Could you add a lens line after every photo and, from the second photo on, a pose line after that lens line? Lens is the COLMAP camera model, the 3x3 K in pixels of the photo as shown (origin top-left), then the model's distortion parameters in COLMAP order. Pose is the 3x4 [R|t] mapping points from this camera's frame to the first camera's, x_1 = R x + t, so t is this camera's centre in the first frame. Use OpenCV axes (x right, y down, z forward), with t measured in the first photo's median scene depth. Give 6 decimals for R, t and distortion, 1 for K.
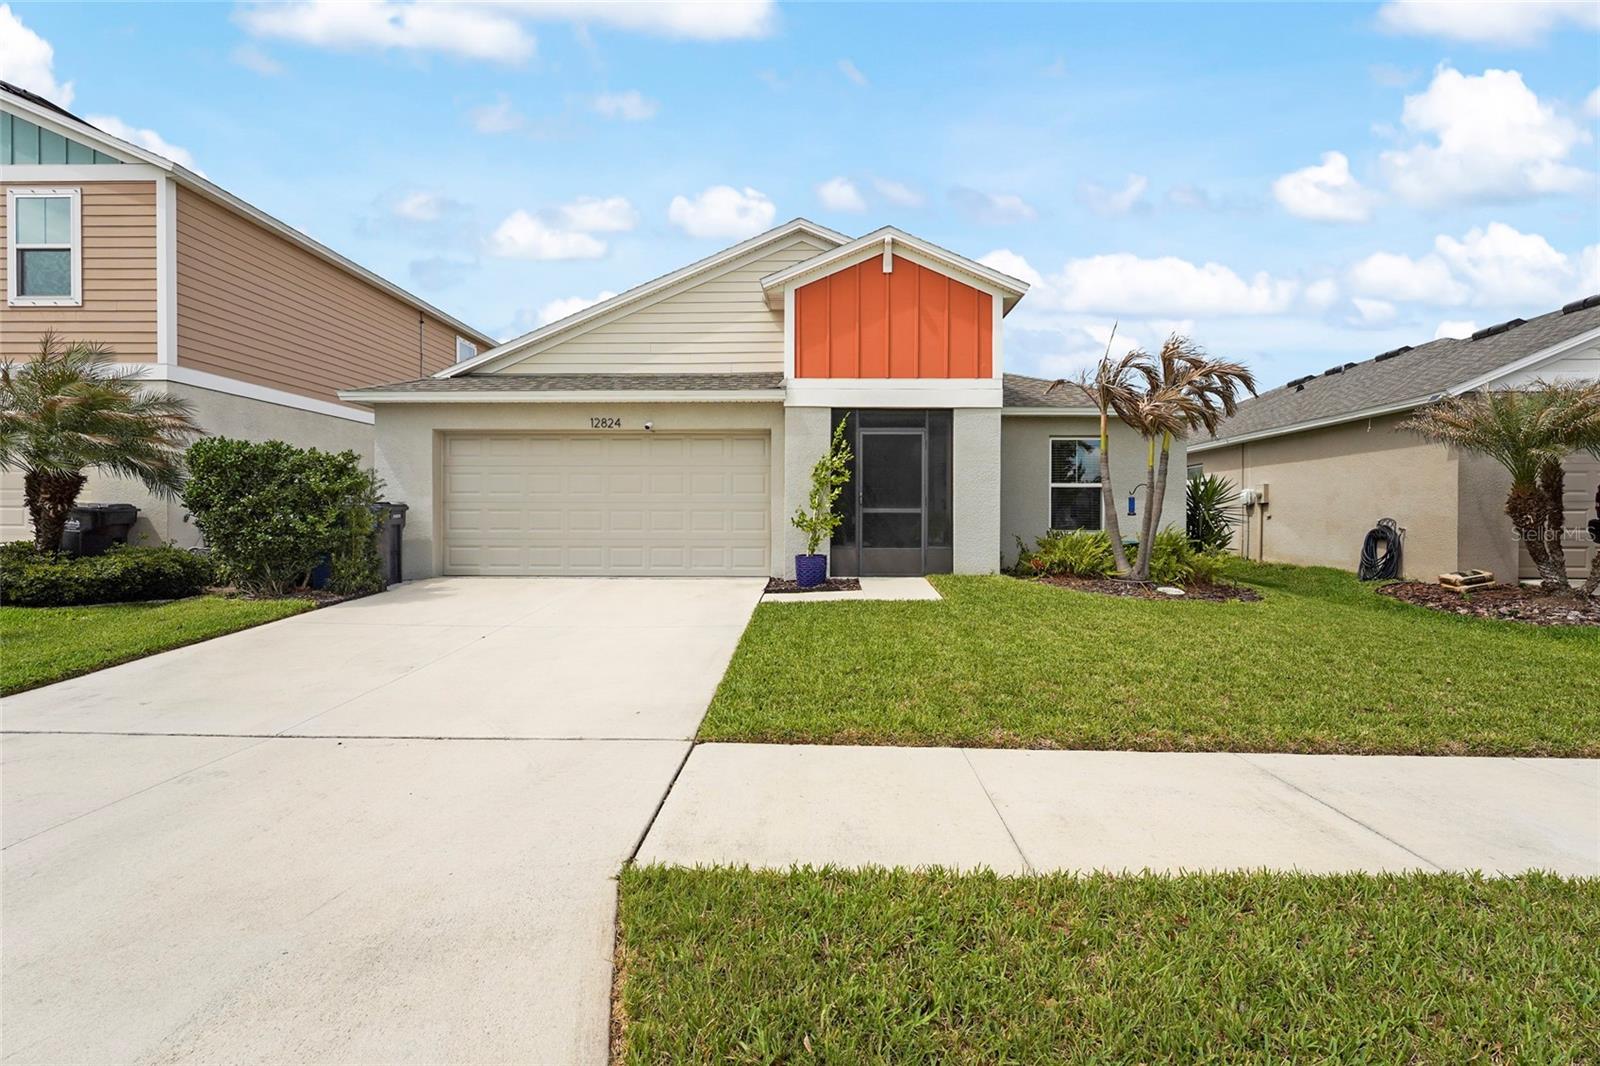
lens RADIAL K [[726.0, 0, 800.0], [0, 726.0, 533.0], [0, 0, 1]] dist [-0.001464, -0.000129]
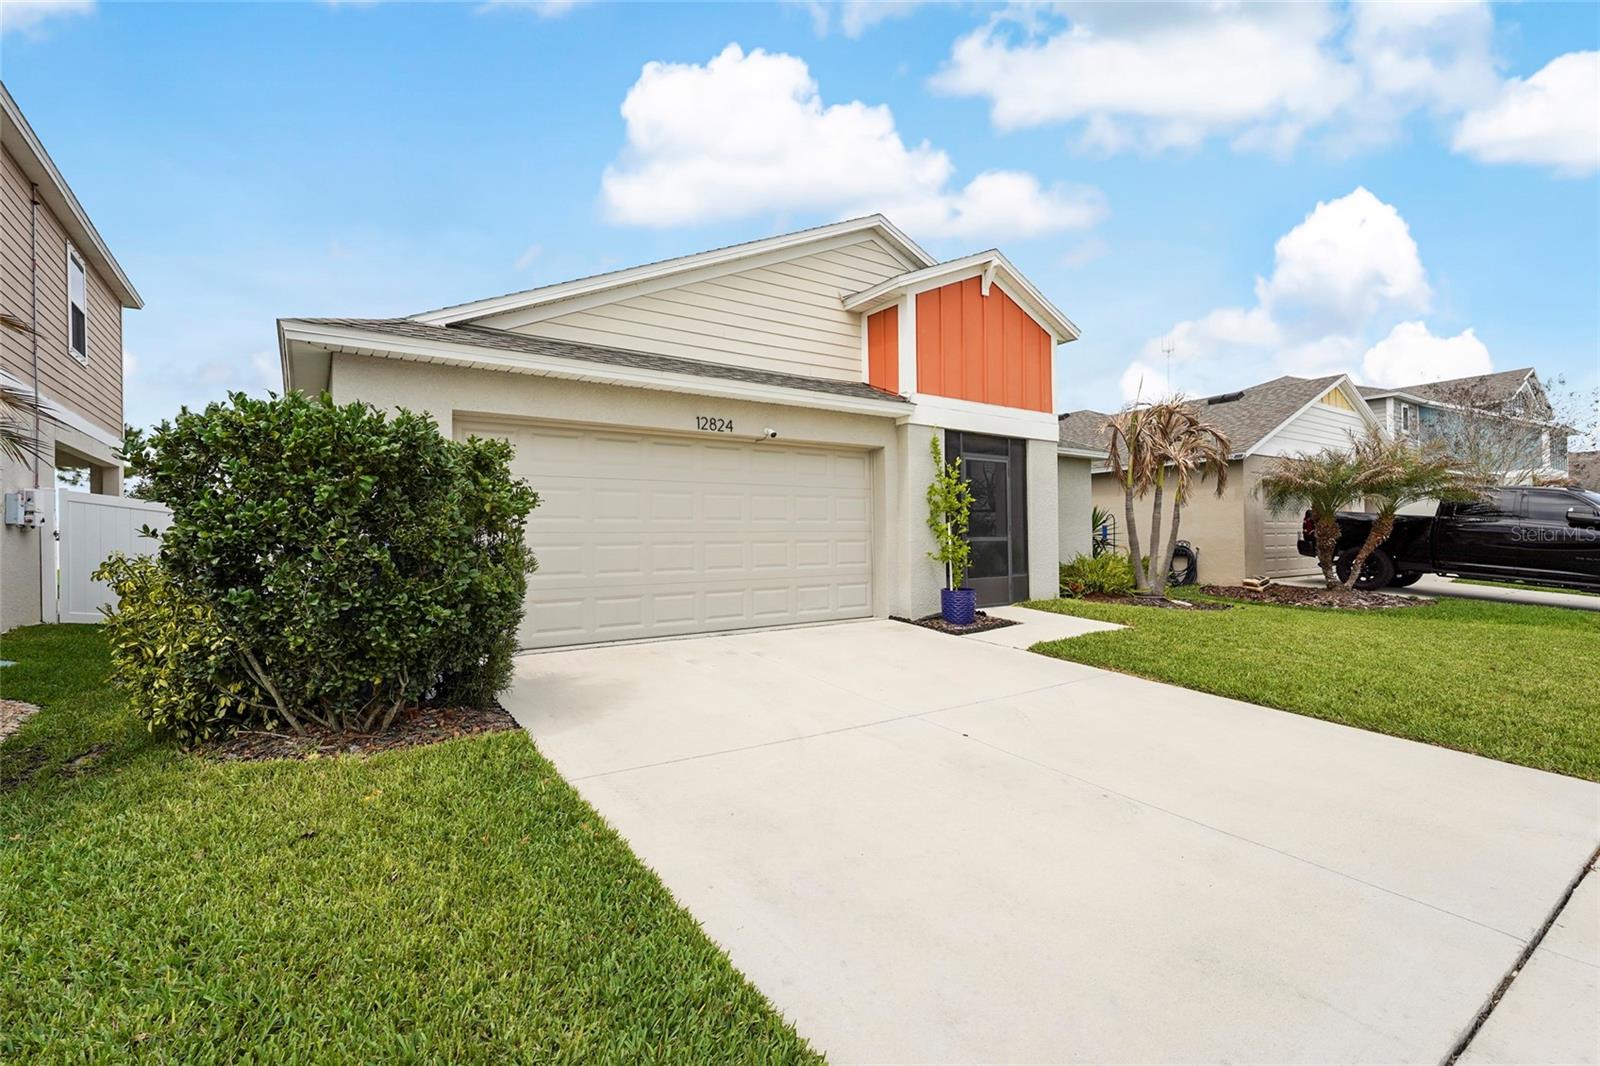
lens RADIAL K [[726.0, 0, 800.0], [0, 726.0, 533.0], [0, 0, 1]] dist [-0.001464, -0.000129]
pose [[0.800853, -0.006255, 0.598829, -0.655545], [0.027074, 0.999301, -0.025769, -0.020869], [-0.598249, 0.036849, 0.800462, 0.374259]]
